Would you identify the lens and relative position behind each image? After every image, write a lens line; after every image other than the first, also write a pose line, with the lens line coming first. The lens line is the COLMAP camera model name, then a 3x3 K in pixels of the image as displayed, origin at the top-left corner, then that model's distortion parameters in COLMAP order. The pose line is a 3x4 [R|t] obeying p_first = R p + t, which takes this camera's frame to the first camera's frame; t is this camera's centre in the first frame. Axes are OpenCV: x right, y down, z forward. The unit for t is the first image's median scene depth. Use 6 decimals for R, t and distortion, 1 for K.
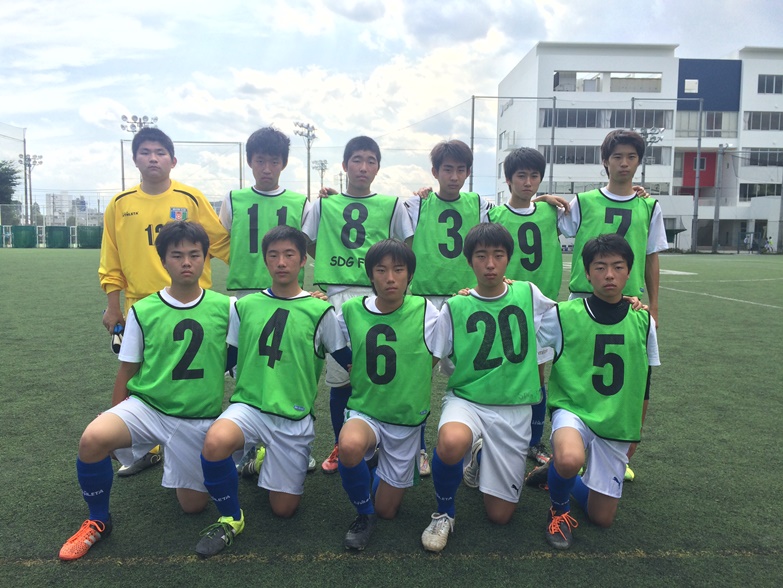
lens RADIAL K [[673.4, 0, 391.5], [0, 673.4, 294.0], [0, 0, 1]] dist [0.086241, -0.126605]
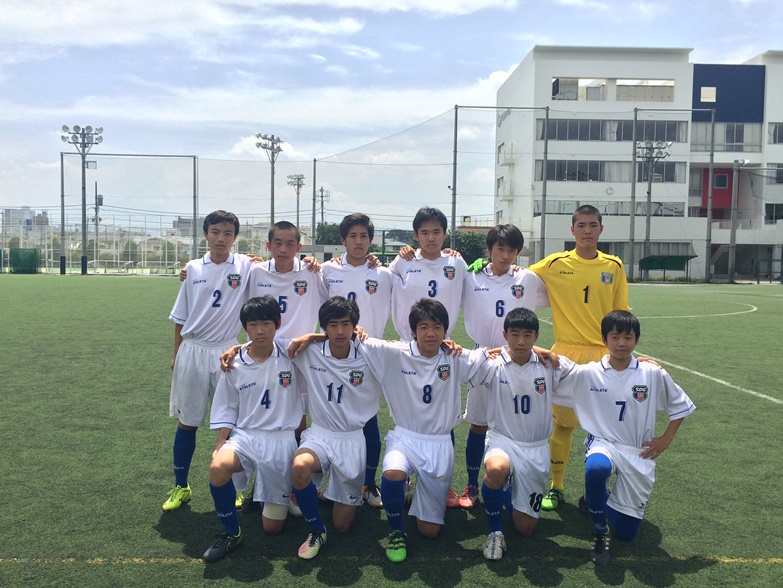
lens RADIAL K [[774.8, 0, 391.5], [0, 774.8, 294.0], [0, 0, 1]] dist [0.085131, -0.110795]
pose [[0.999937, 0.005718, -0.009678, 0.038861], [-0.006116, 0.999118, -0.041554, -0.000239], [0.009432, 0.041610, 0.999089, -0.013533]]
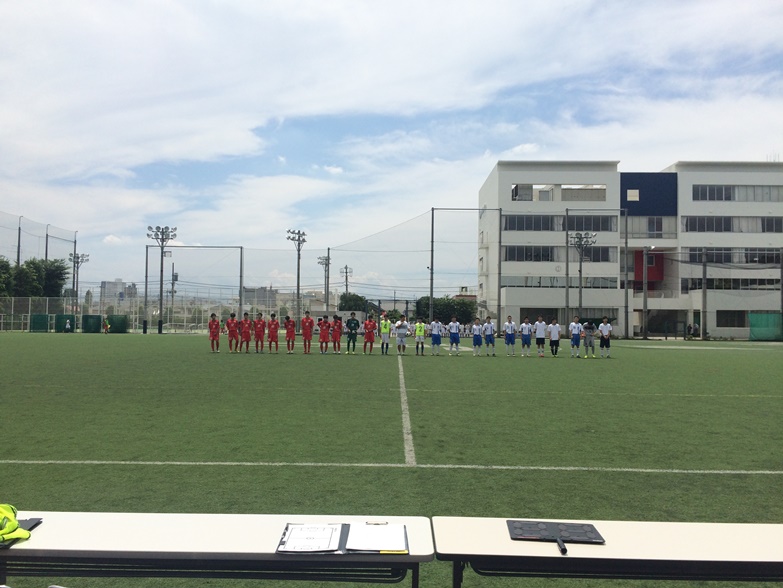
lens RADIAL K [[673.4, 0, 391.5], [0, 673.4, 294.0], [0, 0, 1]] dist [0.086241, -0.126605]
pose [[0.998036, -0.000264, -0.062645, 0.102173], [-0.007690, 0.991912, -0.126697, 0.011766], [0.062171, 0.126930, 0.989961, -0.150009]]
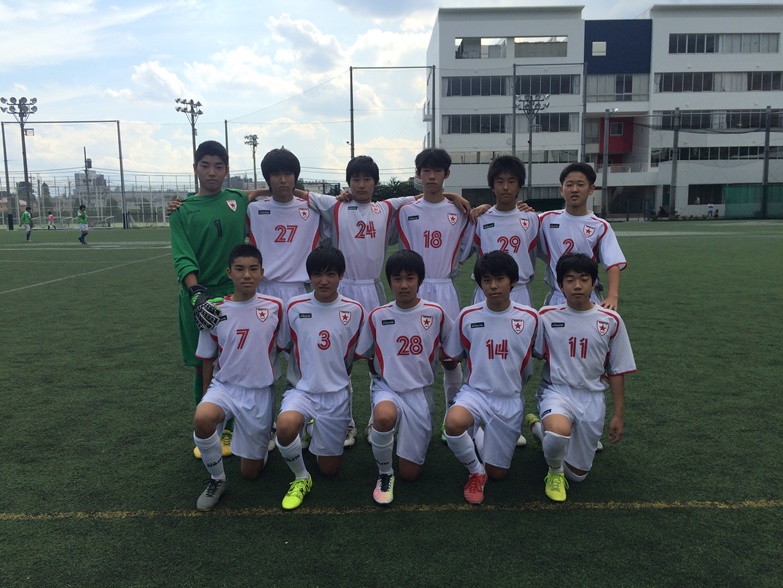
lens RADIAL K [[673.4, 0, 391.5], [0, 673.4, 294.0], [0, 0, 1]] dist [0.086241, -0.126605]
pose [[0.998853, -0.018124, -0.044317, 0.181244], [0.019922, 0.998981, 0.040494, -0.000454], [0.043538, -0.041330, 0.998197, 0.002255]]
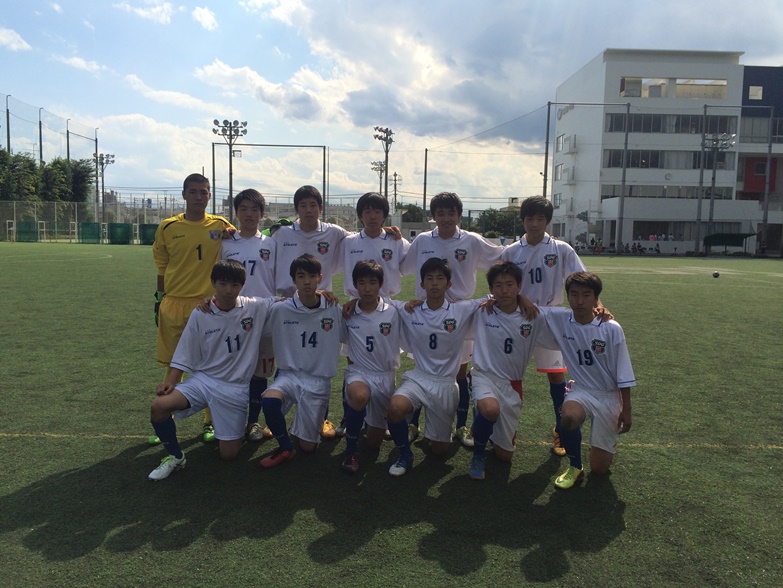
lens RADIAL K [[673.4, 0, 391.5], [0, 673.4, 294.0], [0, 0, 1]] dist [0.086241, -0.126605]
pose [[0.999533, 0.014193, -0.027060, -0.072676], [-0.014130, 0.999897, 0.002531, 0.000894], [0.027093, -0.002147, 0.999631, -0.034494]]
